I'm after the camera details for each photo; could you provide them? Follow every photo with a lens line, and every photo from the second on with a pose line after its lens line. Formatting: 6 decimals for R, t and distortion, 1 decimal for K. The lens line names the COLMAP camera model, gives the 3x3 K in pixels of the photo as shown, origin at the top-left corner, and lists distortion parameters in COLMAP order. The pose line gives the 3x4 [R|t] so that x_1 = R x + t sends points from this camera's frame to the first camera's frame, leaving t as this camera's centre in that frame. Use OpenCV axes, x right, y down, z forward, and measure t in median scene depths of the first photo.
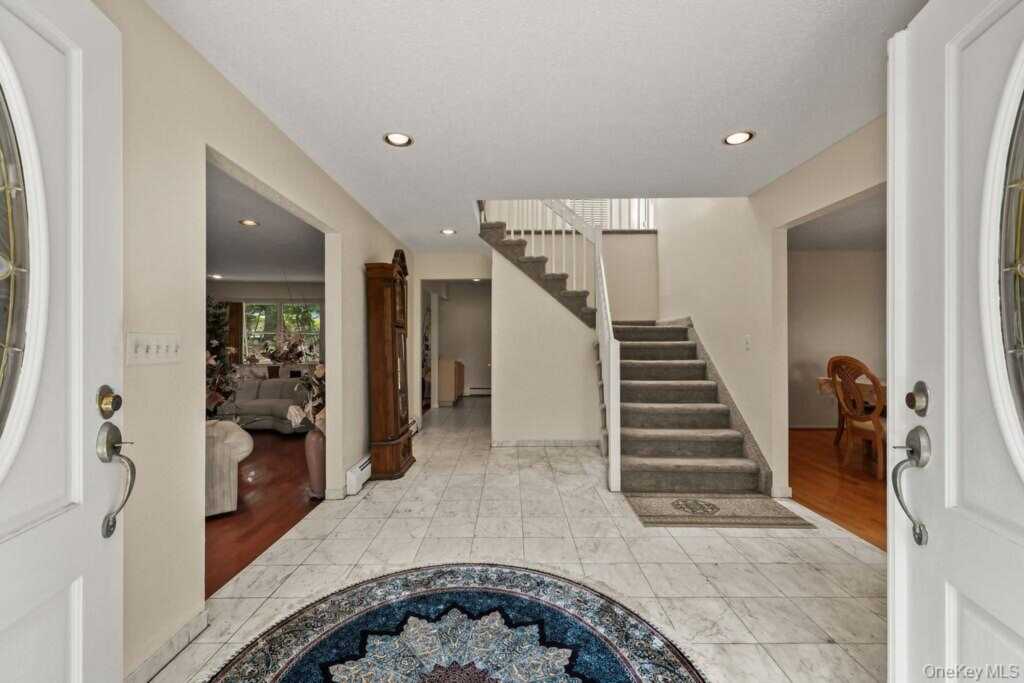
lens RADIAL K [[443.6, 0, 508.8], [0, 443.6, 340.2], [0, 0, 1]] dist [0.000843, -0.000070]
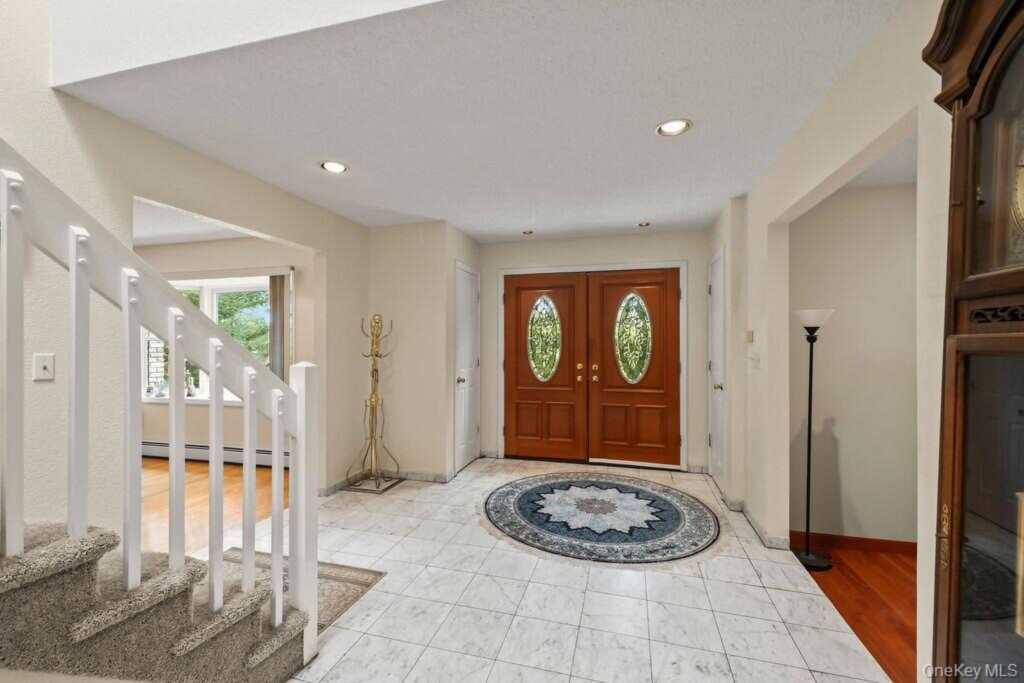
lens RADIAL K [[443.6, 0, 509.7], [0, 443.6, 344.3], [0, 0, 1]] dist [0.000843, -0.000070]
pose [[-0.966353, 0.000545, 0.257218, -0.180803], [0.001540, 0.999992, 0.003669, -0.039367], [-0.257214, 0.003942, -0.966346, 2.130144]]
